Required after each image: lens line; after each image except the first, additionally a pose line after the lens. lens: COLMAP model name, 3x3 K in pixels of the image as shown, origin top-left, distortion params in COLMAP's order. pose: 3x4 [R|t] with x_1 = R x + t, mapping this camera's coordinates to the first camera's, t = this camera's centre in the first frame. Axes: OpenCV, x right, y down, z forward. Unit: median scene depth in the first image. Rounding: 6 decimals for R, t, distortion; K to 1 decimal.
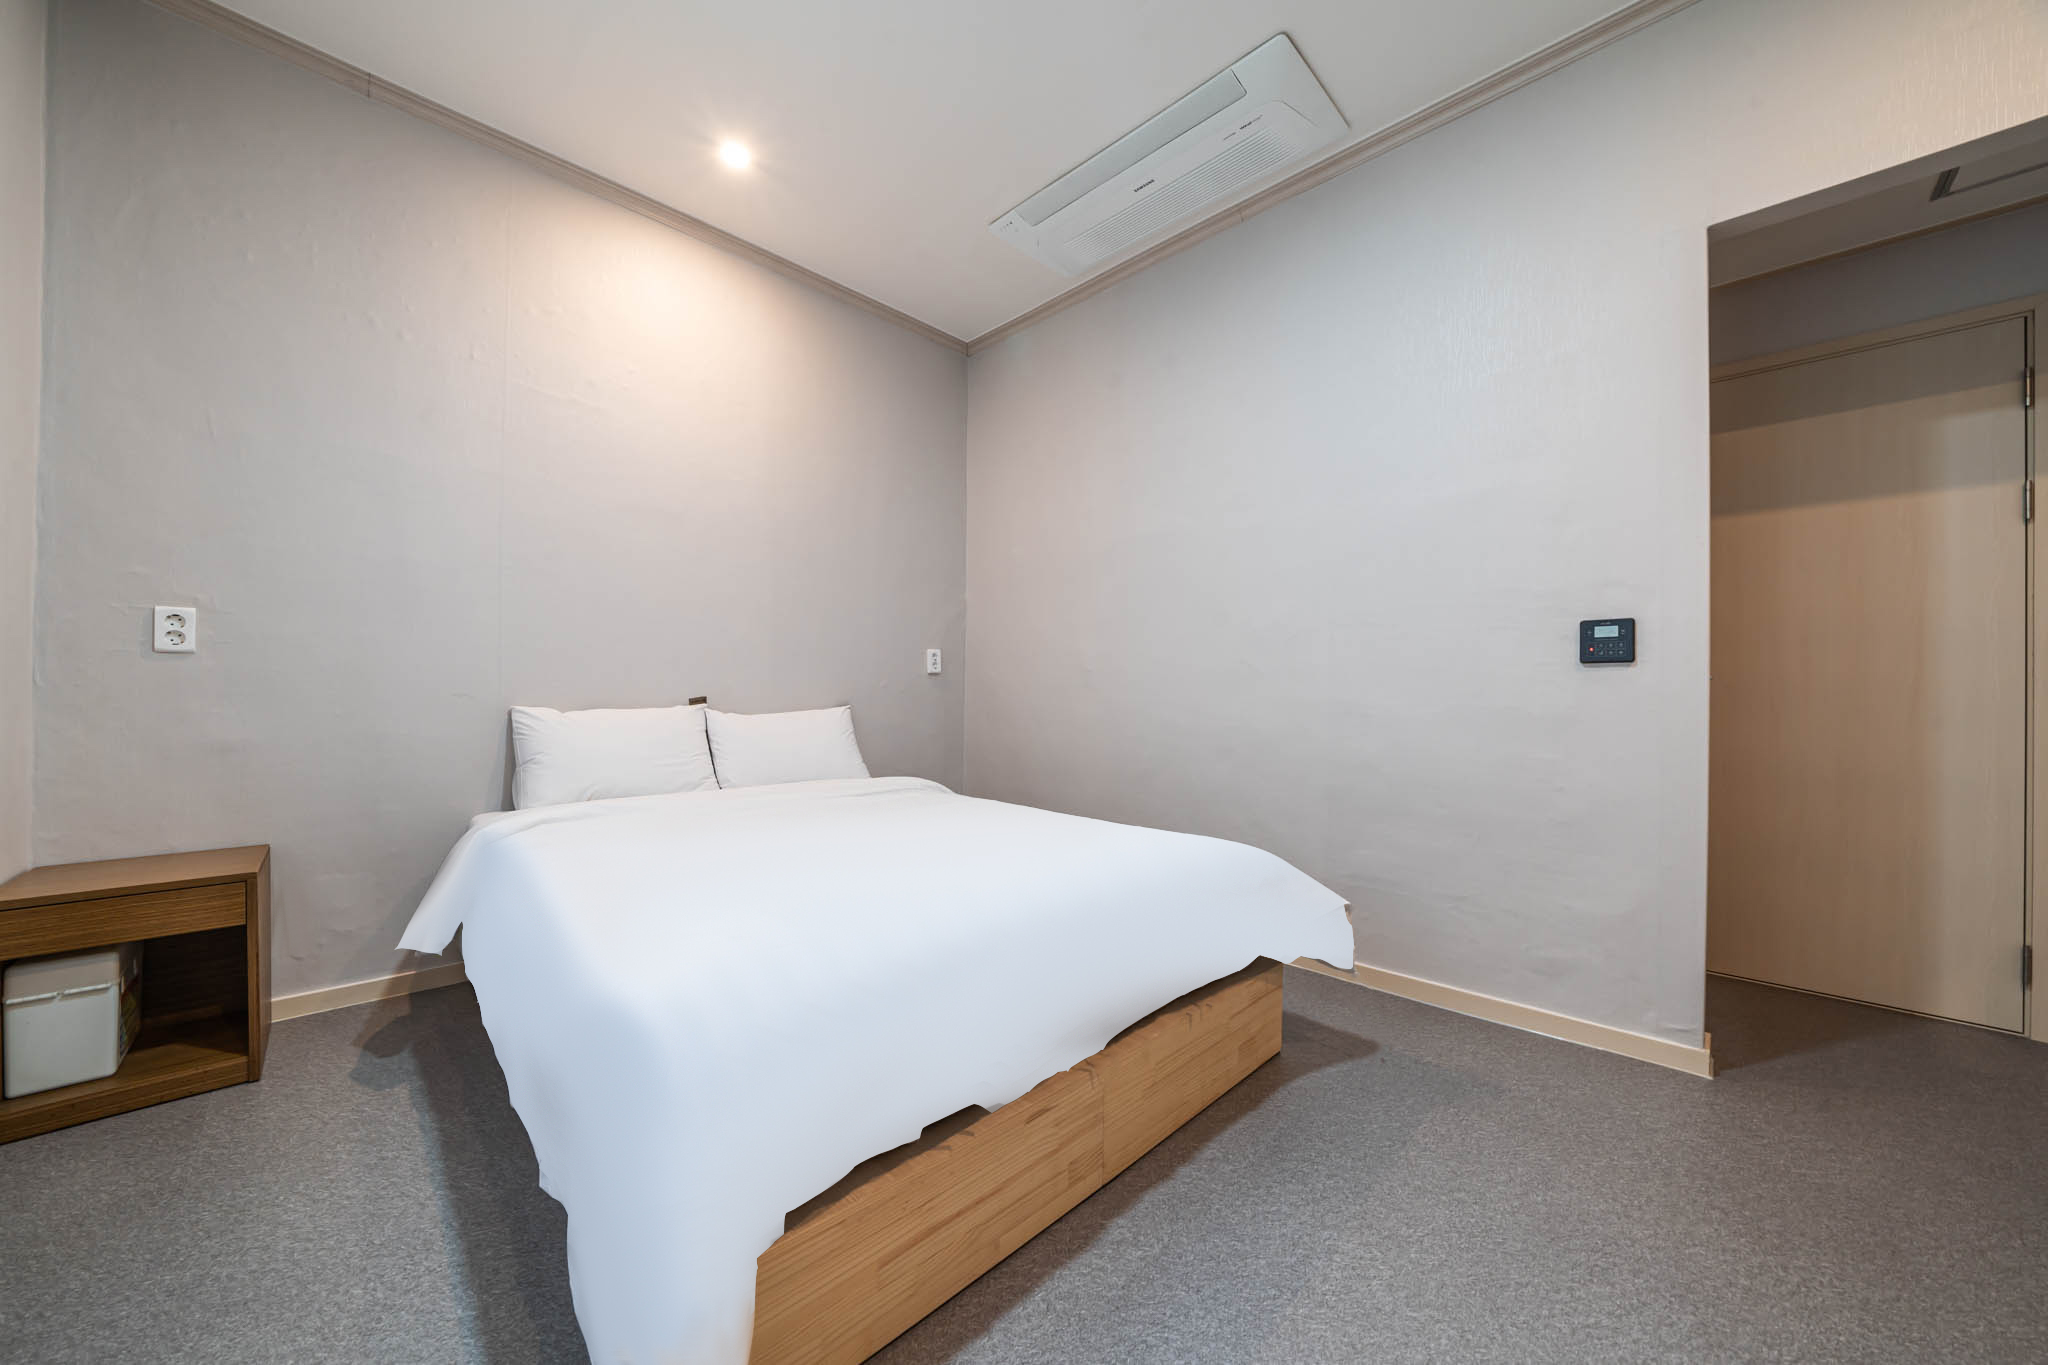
lens RADIAL K [[704.1, 0, 1037.2], [0, 704.1, 701.3], [0, 0, 1]] dist [-0.015479, 0.000289]
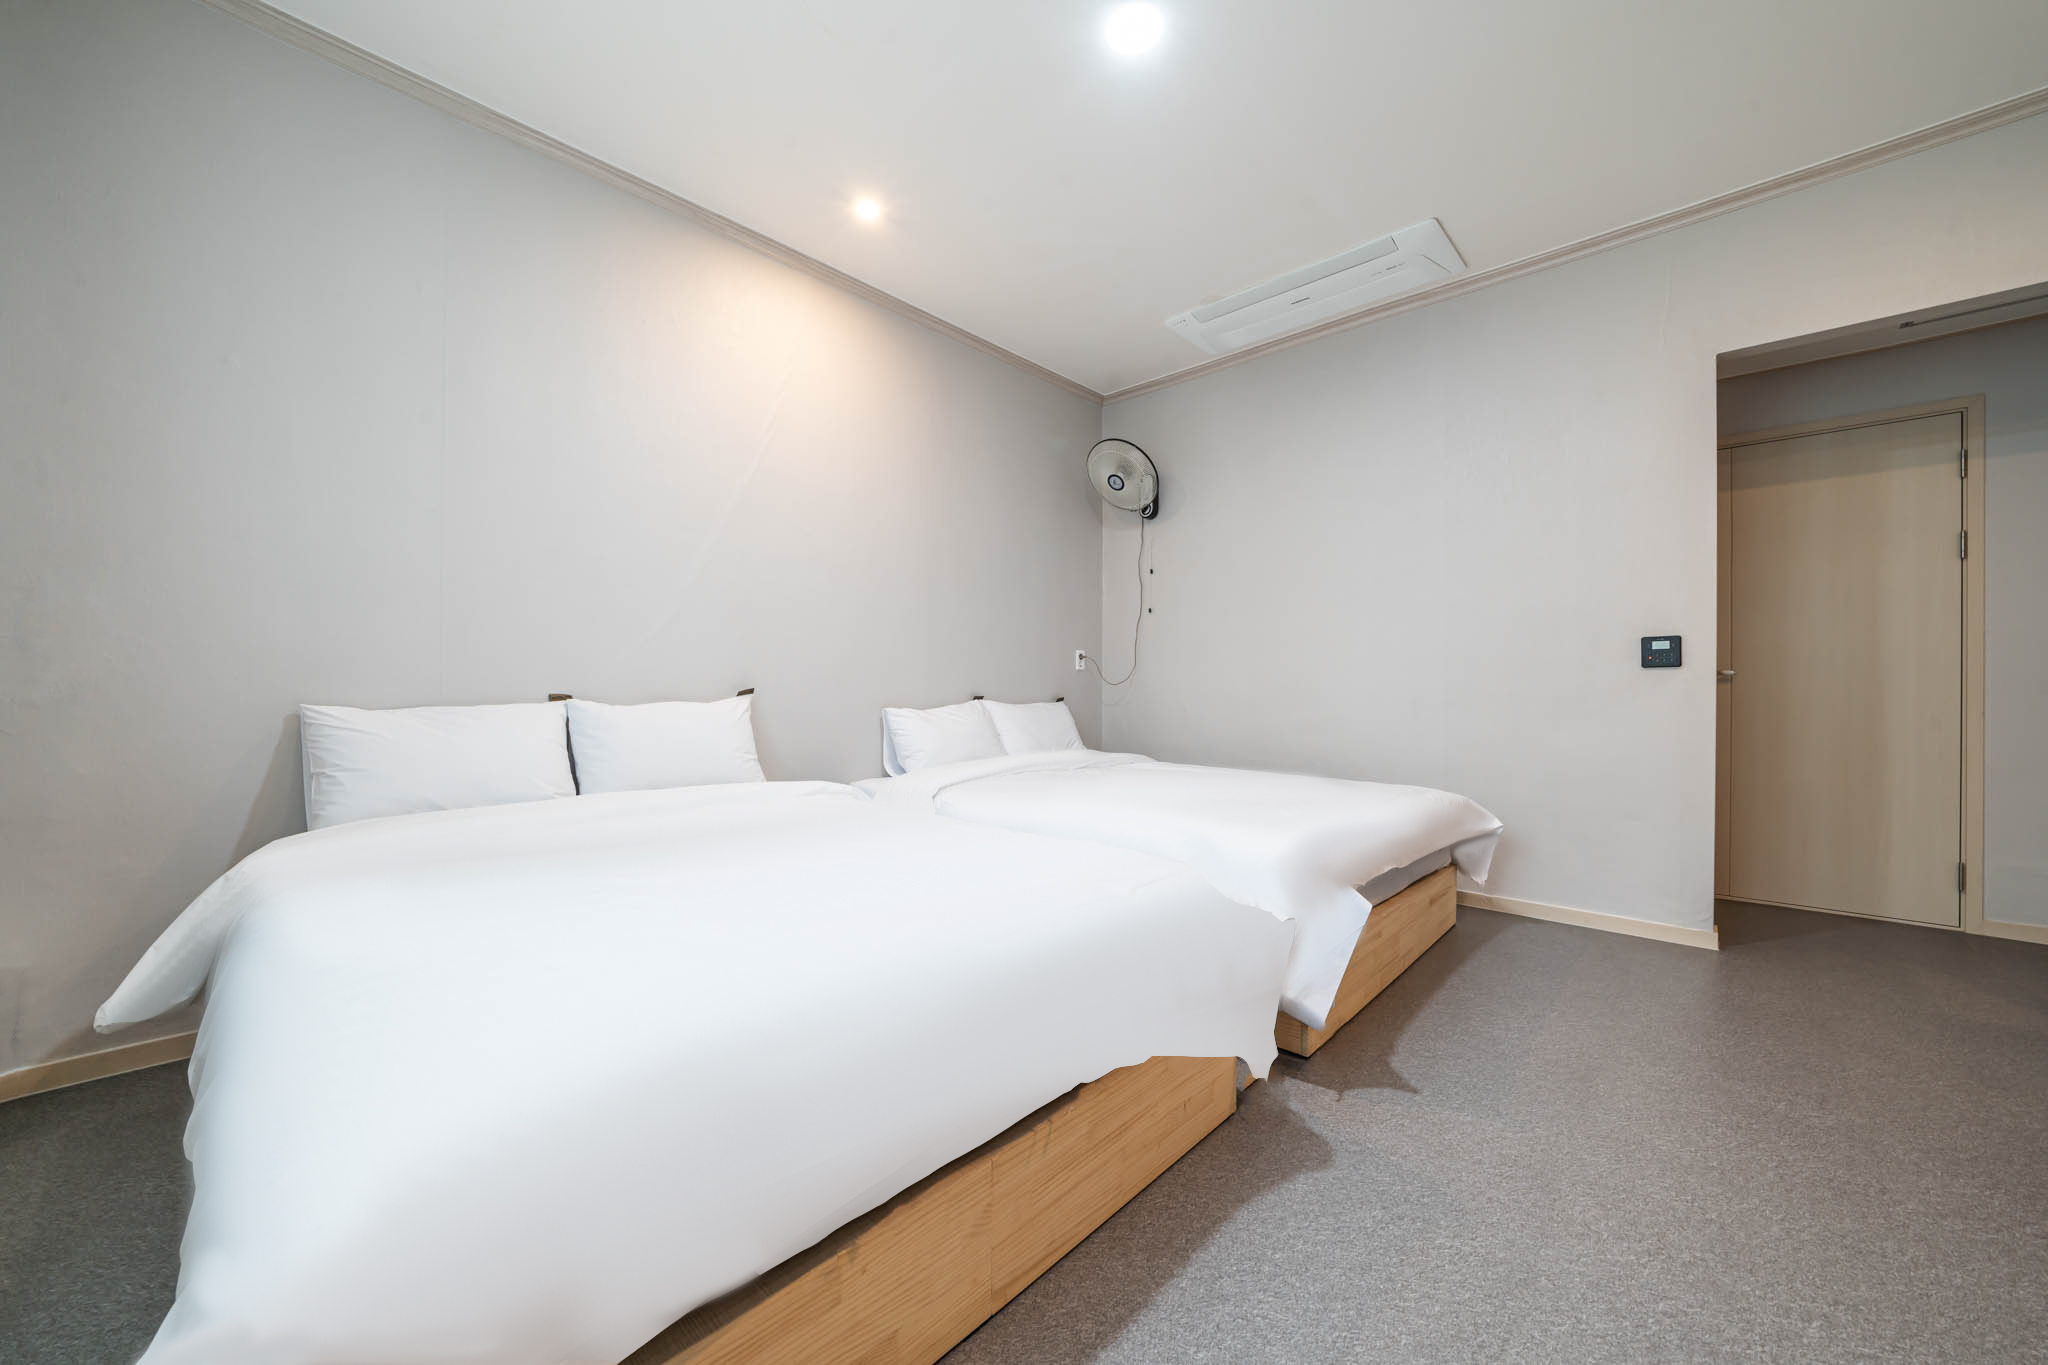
lens RADIAL K [[734.9, 0, 1013.7], [0, 734.9, 697.6], [0, 0, 1]] dist [-0.001415, 0.000354]
pose [[0.999771, -0.011692, 0.017934, -0.496281], [0.011401, 0.999802, 0.016285, -0.026678], [-0.018121, -0.016077, 0.999707, -0.450122]]
